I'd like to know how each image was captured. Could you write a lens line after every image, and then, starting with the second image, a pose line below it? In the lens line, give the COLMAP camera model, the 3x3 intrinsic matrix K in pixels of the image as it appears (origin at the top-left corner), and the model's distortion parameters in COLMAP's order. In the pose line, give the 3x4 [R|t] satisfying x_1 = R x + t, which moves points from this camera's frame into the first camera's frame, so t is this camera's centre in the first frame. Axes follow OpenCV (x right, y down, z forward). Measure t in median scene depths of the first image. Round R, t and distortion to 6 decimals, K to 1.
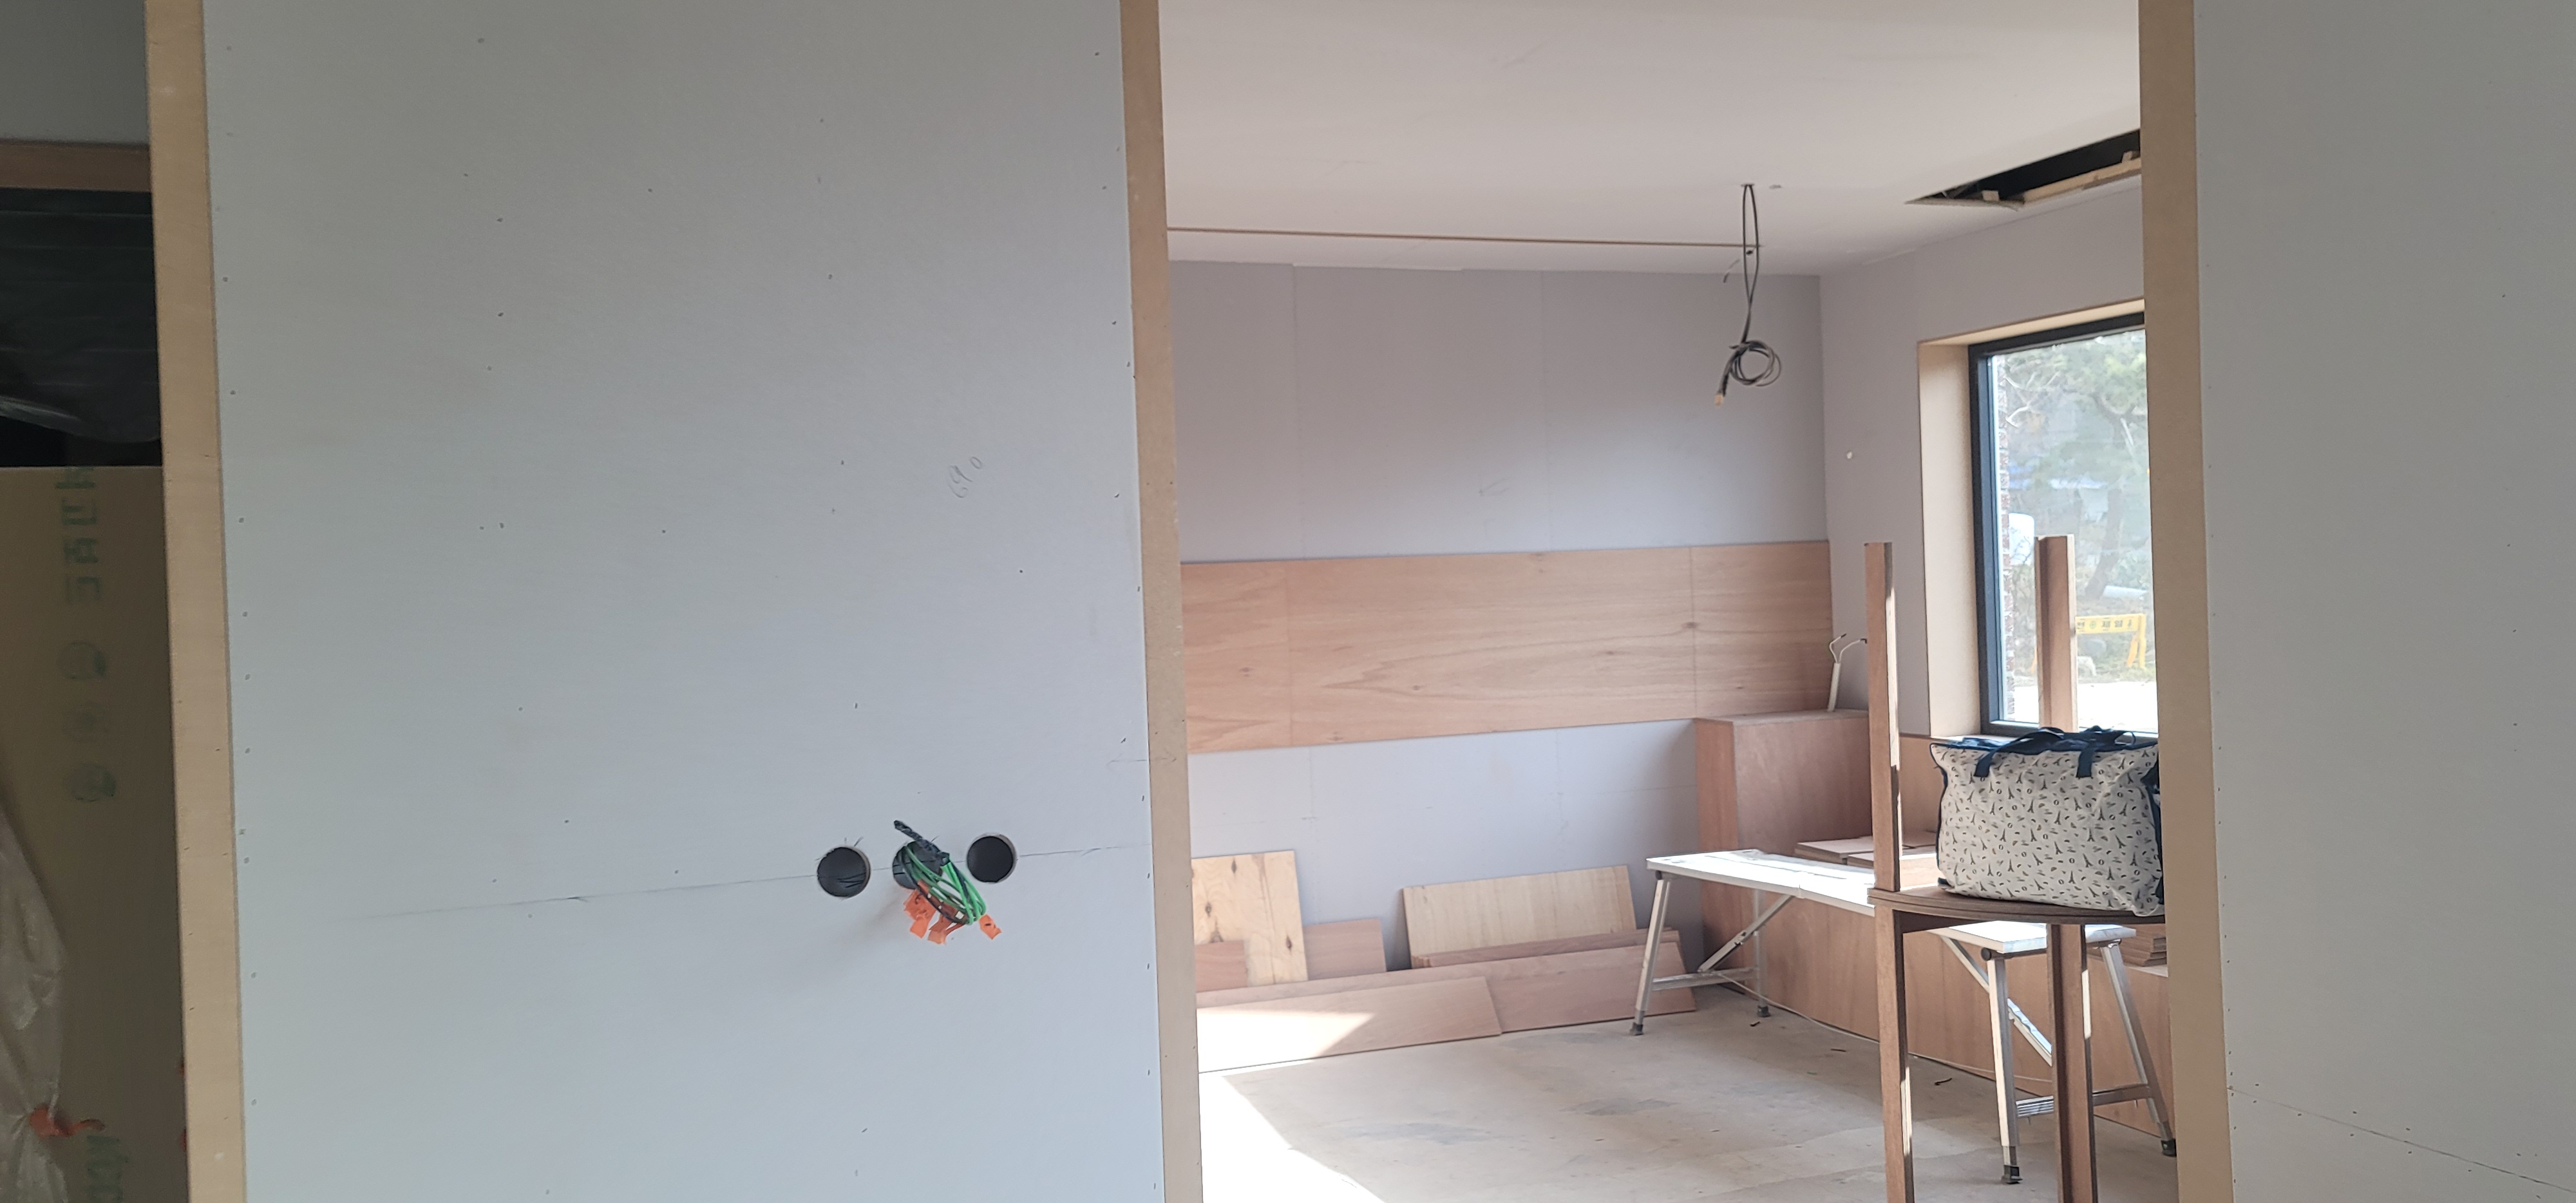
lens RADIAL K [[1902.5, 0, 1332.4], [0, 1902.5, 562.5], [0, 0, 1]] dist [0.024368, 0.006647]
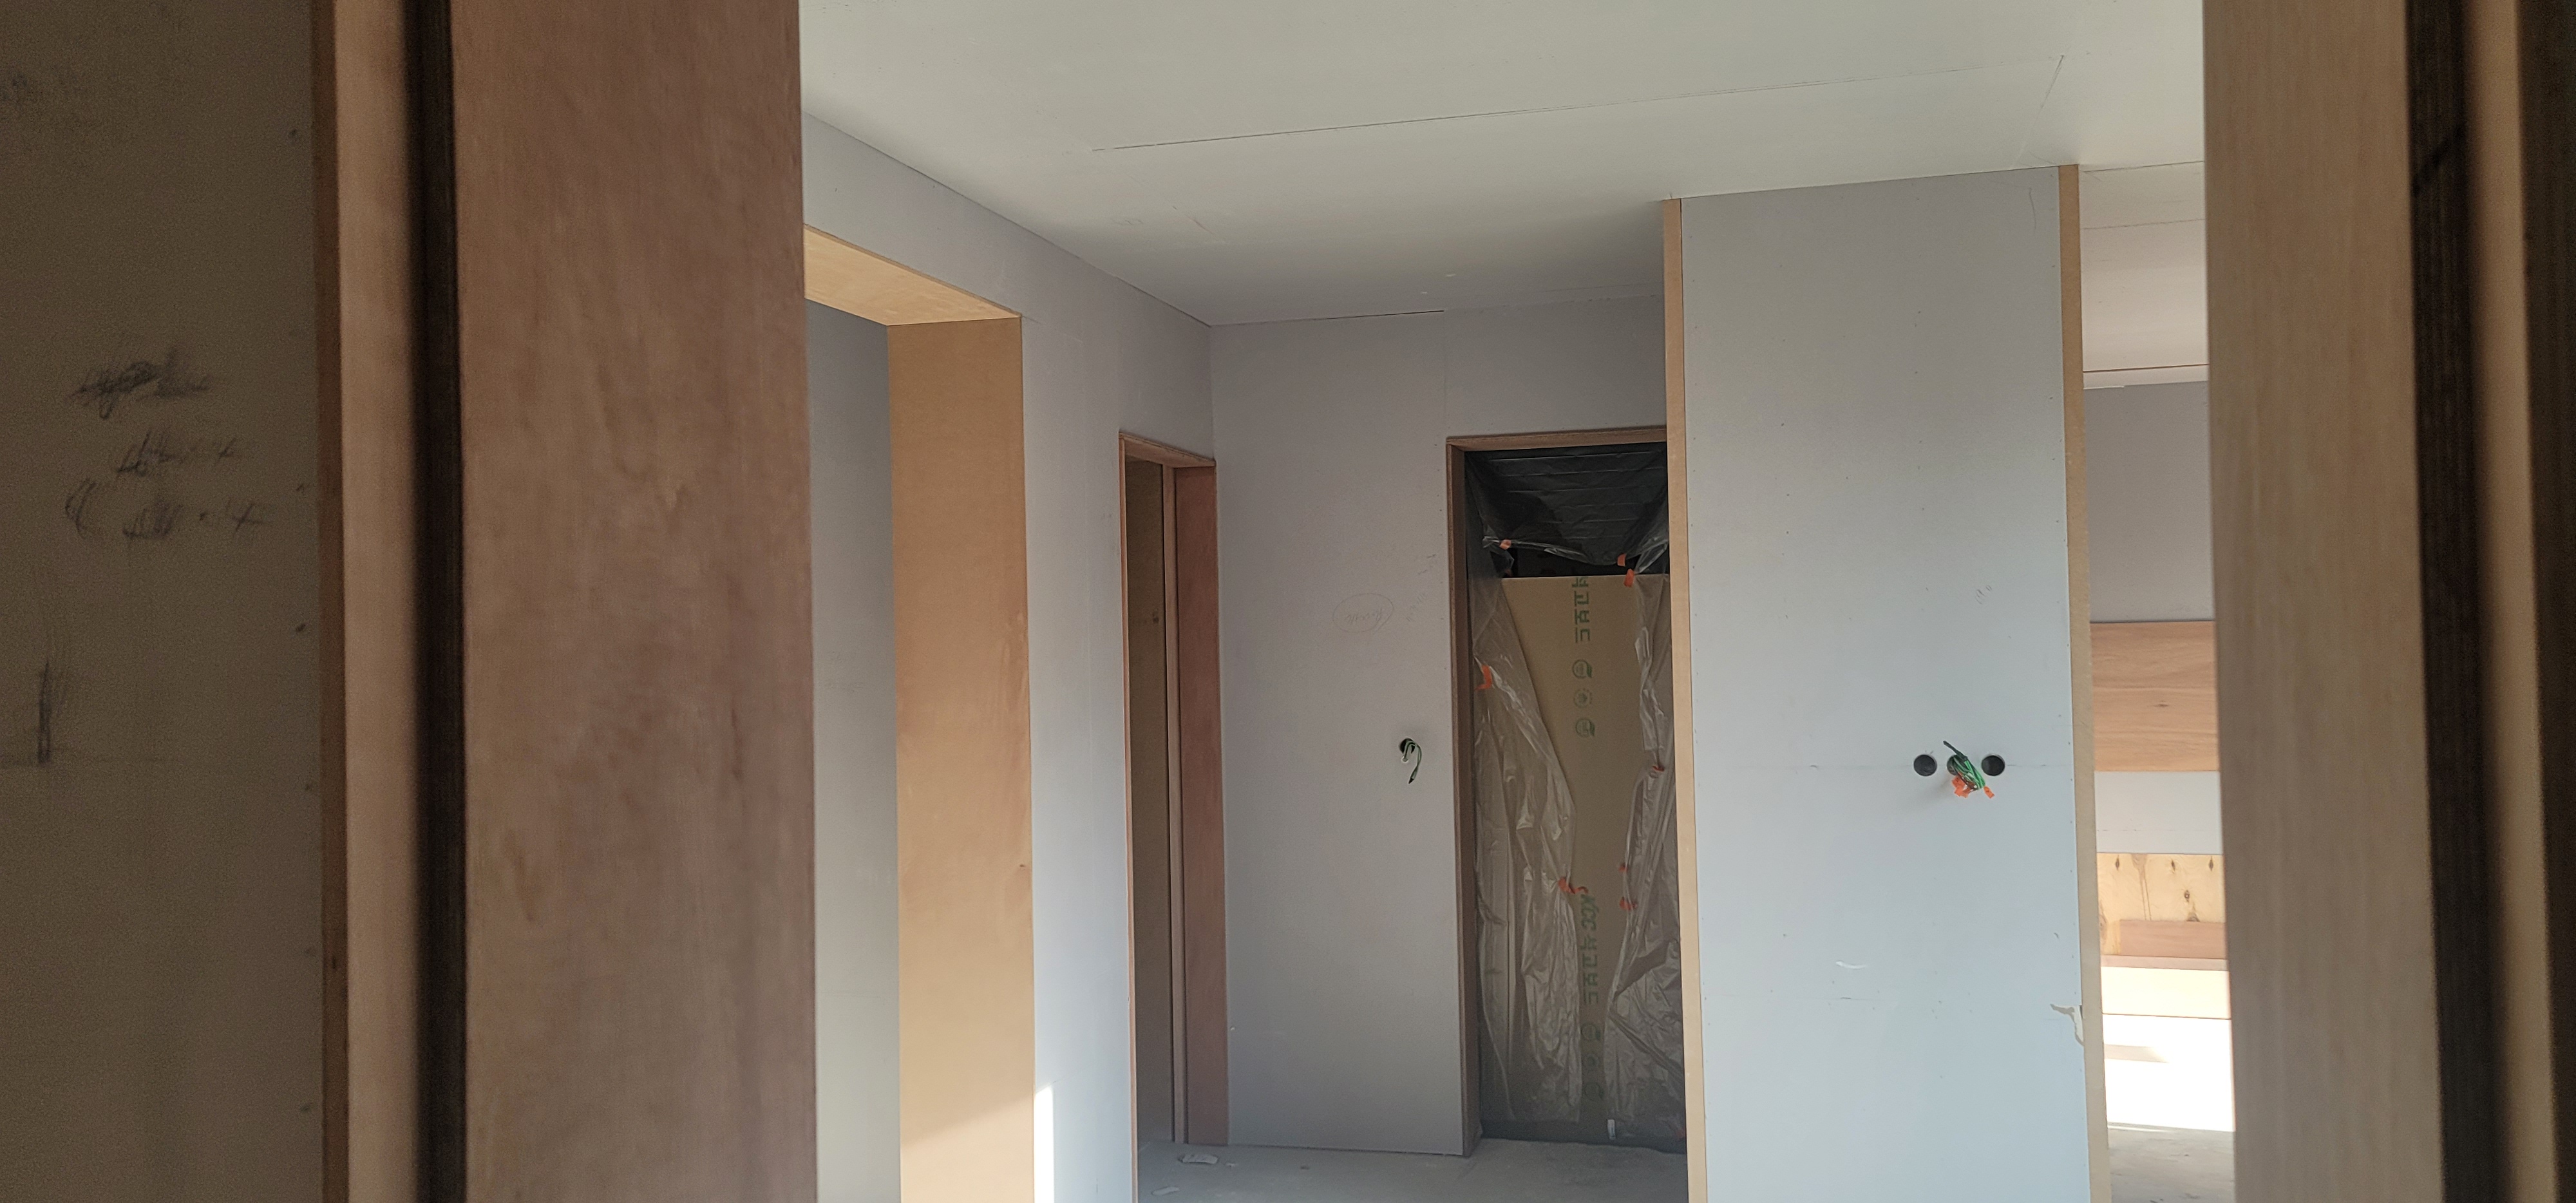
lens RADIAL K [[1902.5, 0, 1298.4], [0, 1902.5, 609.4], [0, 0, 1]] dist [0.024368, 0.006647]
pose [[0.813707, 0.009236, -0.581202, 0.315564], [-0.007450, 0.999957, 0.005460, -0.023183], [0.581227, -0.000113, 0.813741, -0.893407]]
